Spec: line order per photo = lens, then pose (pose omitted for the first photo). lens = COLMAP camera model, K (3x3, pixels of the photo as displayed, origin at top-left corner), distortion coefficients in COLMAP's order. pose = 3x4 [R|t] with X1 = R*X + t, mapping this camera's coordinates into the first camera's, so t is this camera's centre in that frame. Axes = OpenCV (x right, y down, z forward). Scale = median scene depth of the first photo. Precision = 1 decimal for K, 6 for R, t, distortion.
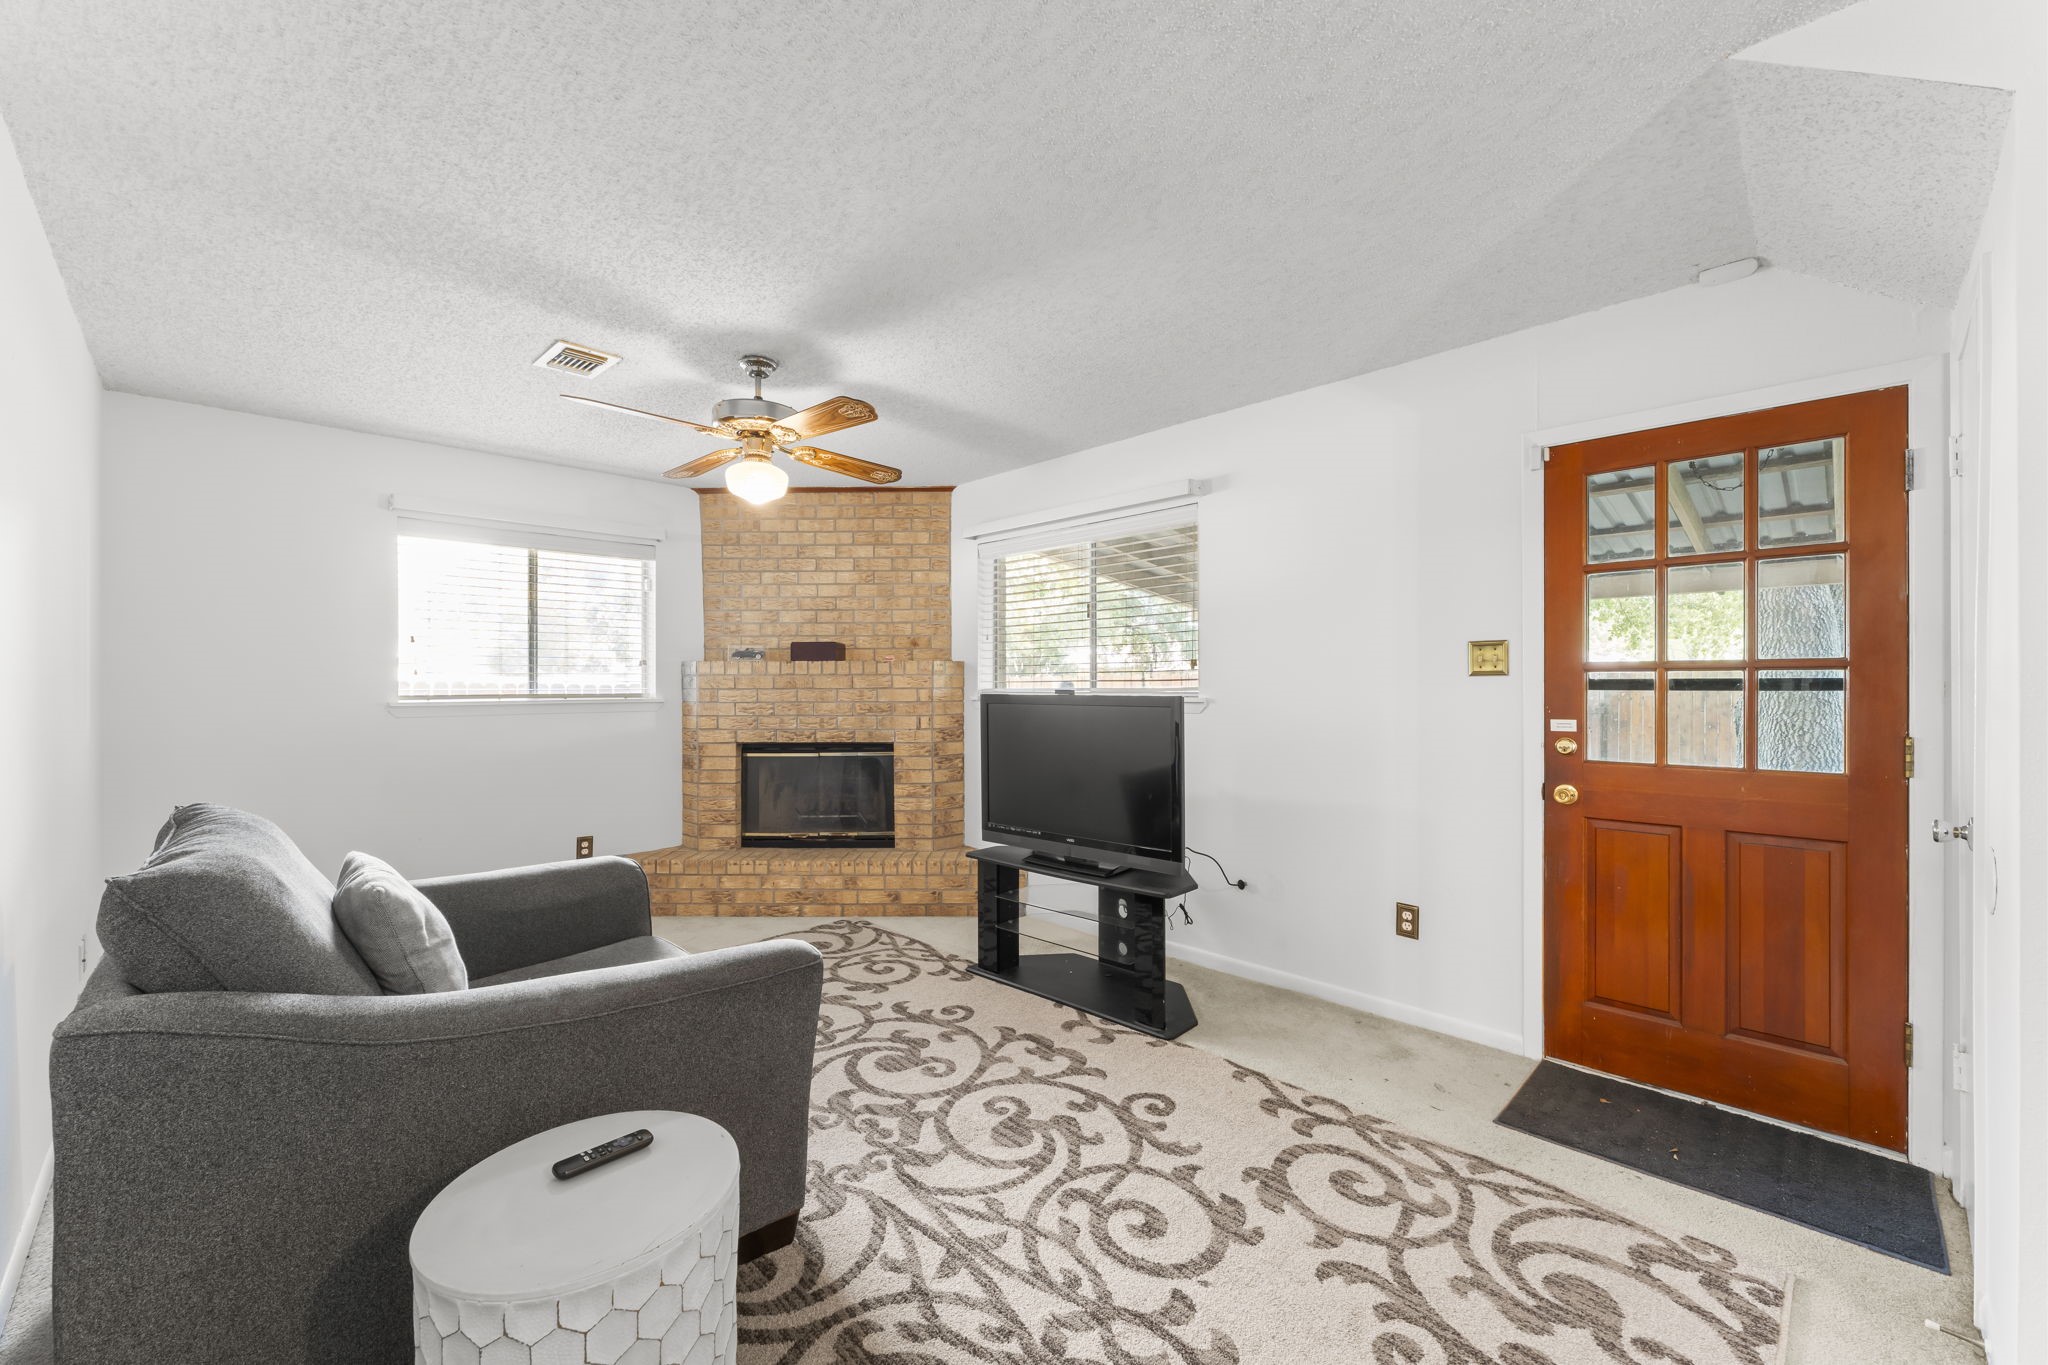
lens RADIAL K [[812.5, 0, 1028.2], [0, 812.5, 685.0], [0, 0, 1]] dist [-0.002082, 0.000266]
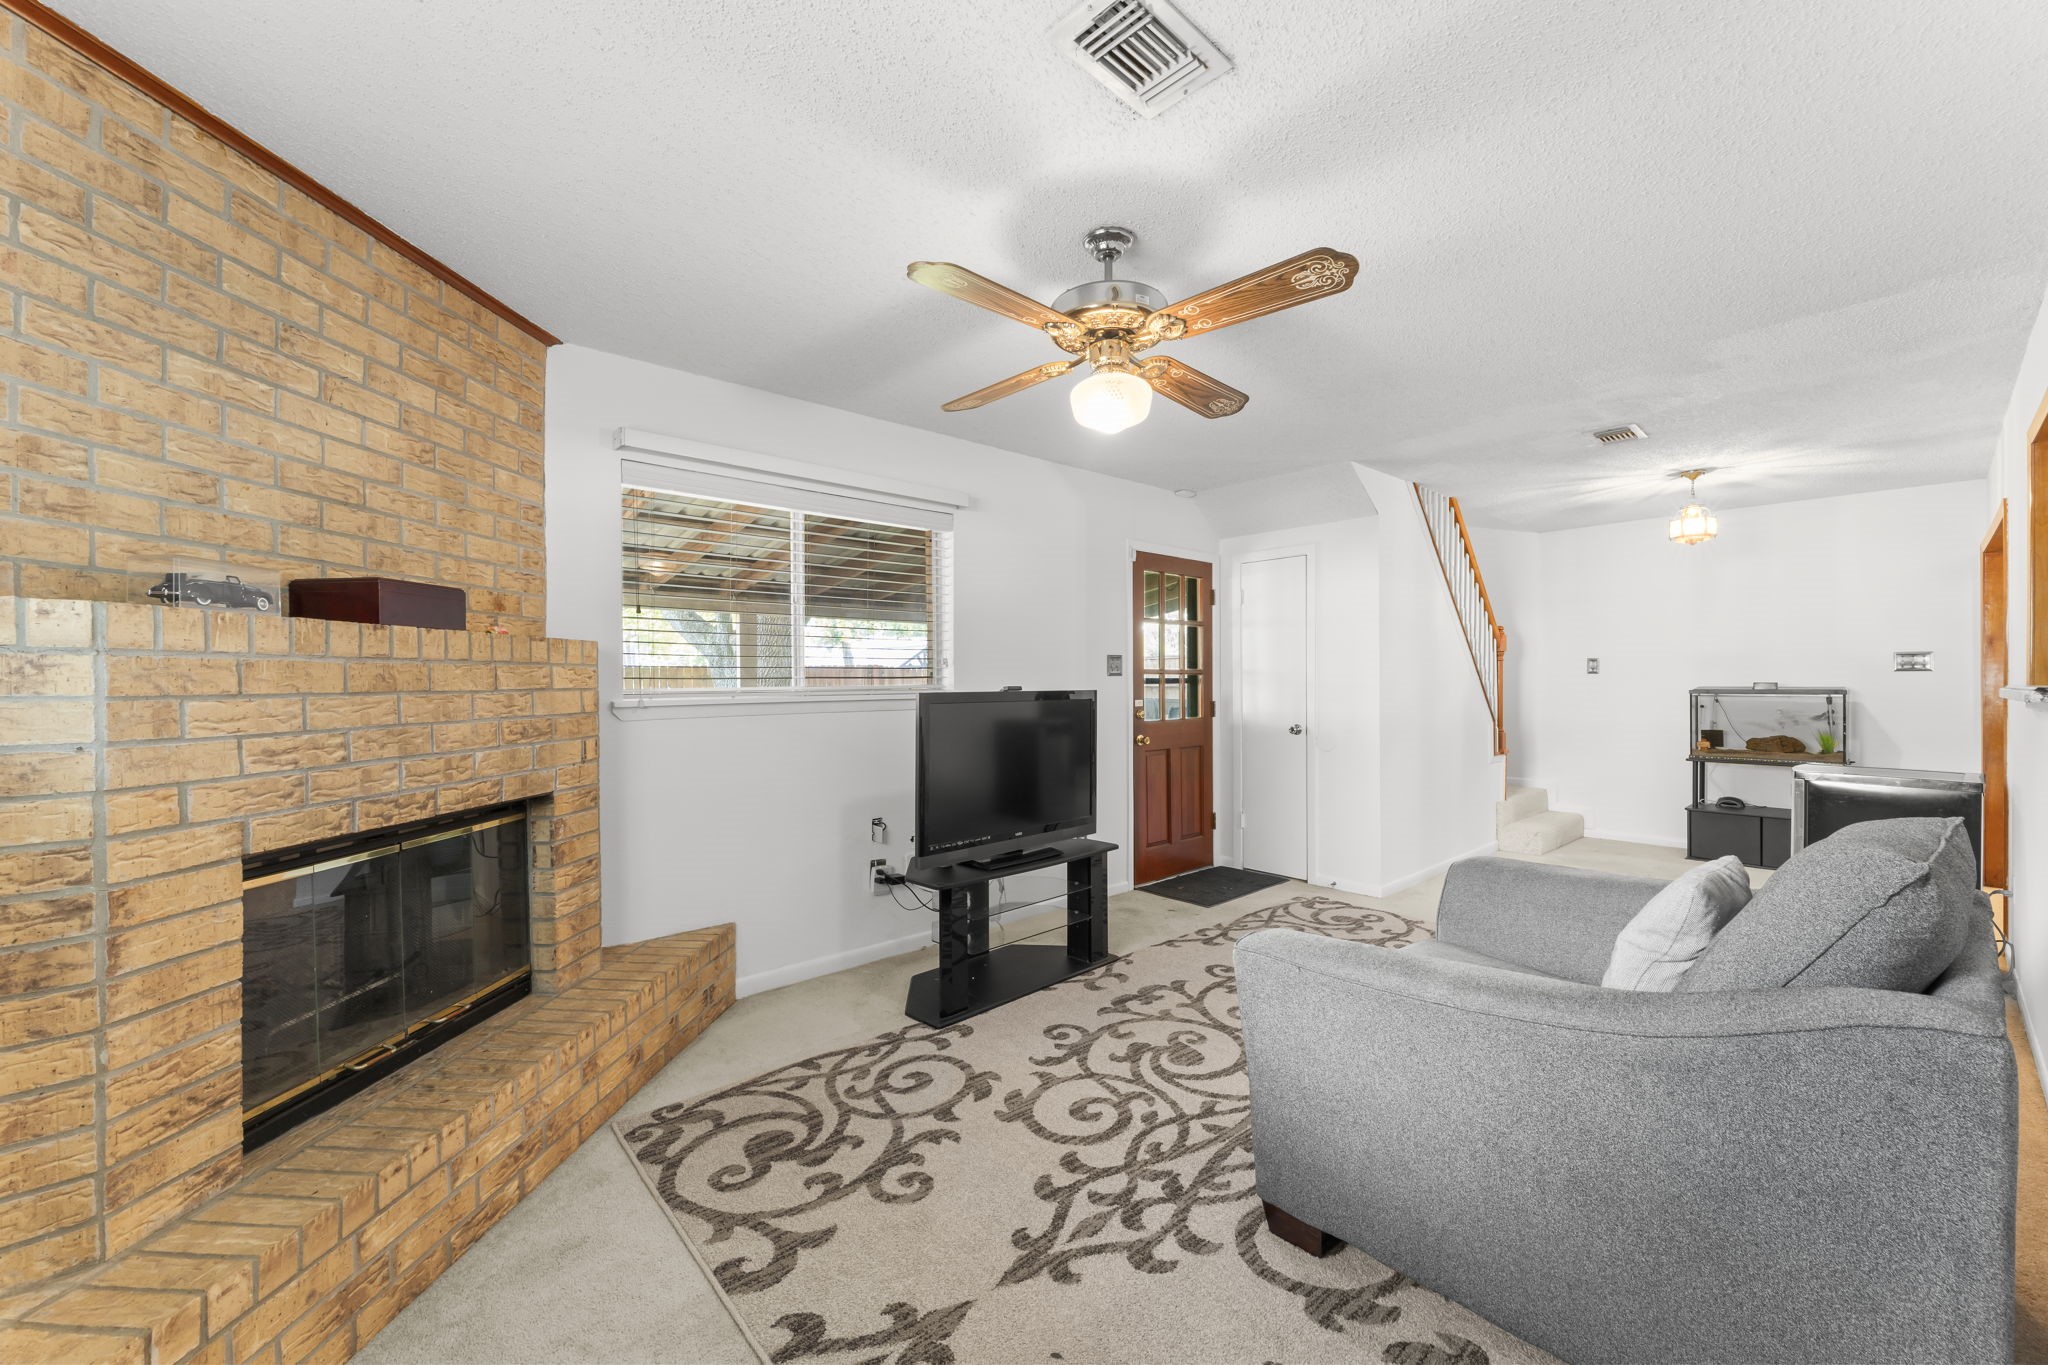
lens RADIAL K [[812.5, 0, 1028.1], [0, 812.5, 683.5], [0, 0, 1]] dist [-0.002082, 0.000266]
pose [[0.043915, -0.001839, 0.999034, -0.681972], [0.003887, 0.999991, 0.001670, 0.000372], [-0.999028, 0.003810, 0.043922, 0.665653]]
